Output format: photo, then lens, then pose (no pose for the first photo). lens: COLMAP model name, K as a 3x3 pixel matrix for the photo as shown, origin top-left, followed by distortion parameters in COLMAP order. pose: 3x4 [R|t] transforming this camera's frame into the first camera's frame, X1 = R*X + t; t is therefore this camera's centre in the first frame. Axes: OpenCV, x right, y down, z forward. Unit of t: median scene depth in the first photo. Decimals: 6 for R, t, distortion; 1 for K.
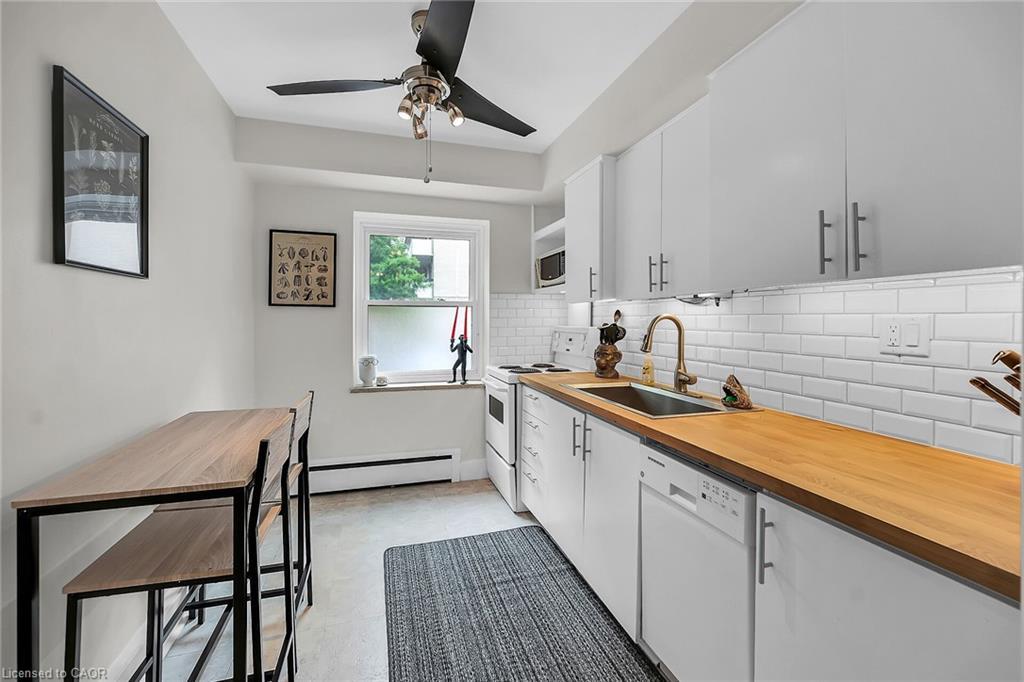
lens RADIAL K [[437.8, 0, 512.0], [0, 437.8, 341.0], [0, 0, 1]] dist [-0.000369, -0.000017]
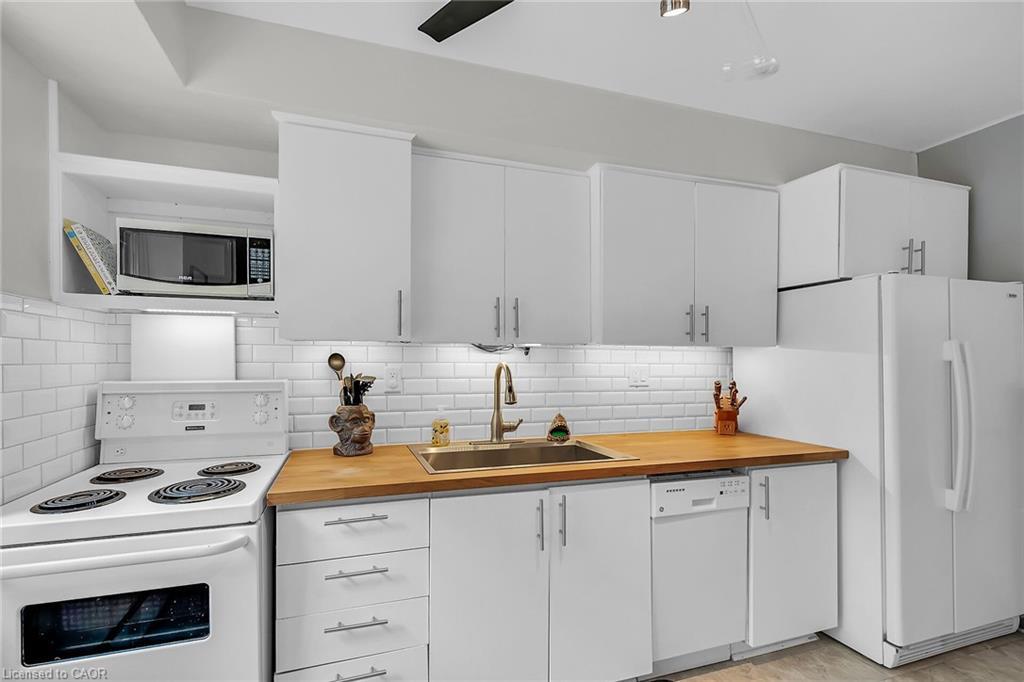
lens RADIAL K [[423.5, 0, 473.5], [0, 423.5, 362.4], [0, 0, 1]] dist [0.001953, 0.000426]
pose [[0.011842, 0.001146, 0.999929, -0.613554], [0.046597, 0.998912, -0.001696, -0.067095], [-0.998844, 0.046614, 0.011775, 1.147608]]
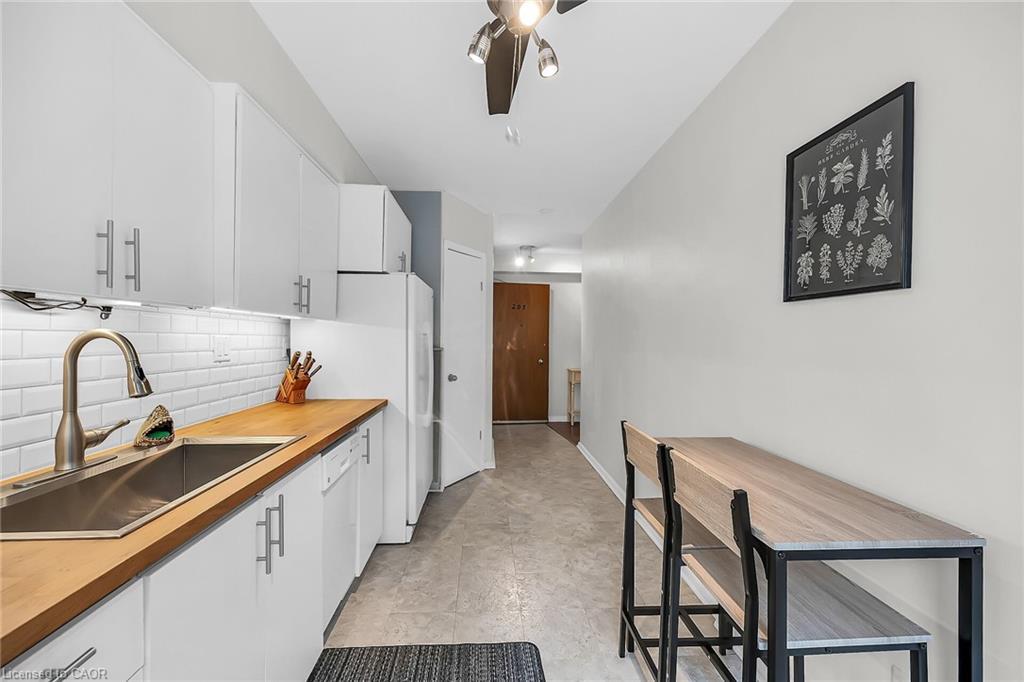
lens RADIAL K [[441.4, 0, 512.0], [0, 441.4, 341.0], [0, 0, 1]] dist [-0.000229, -0.000135]
pose [[-0.971627, -0.006437, 0.236429, -0.320216], [0.006110, 0.998613, 0.052299, -0.078696], [-0.236438, 0.052260, -0.970240, 1.557145]]
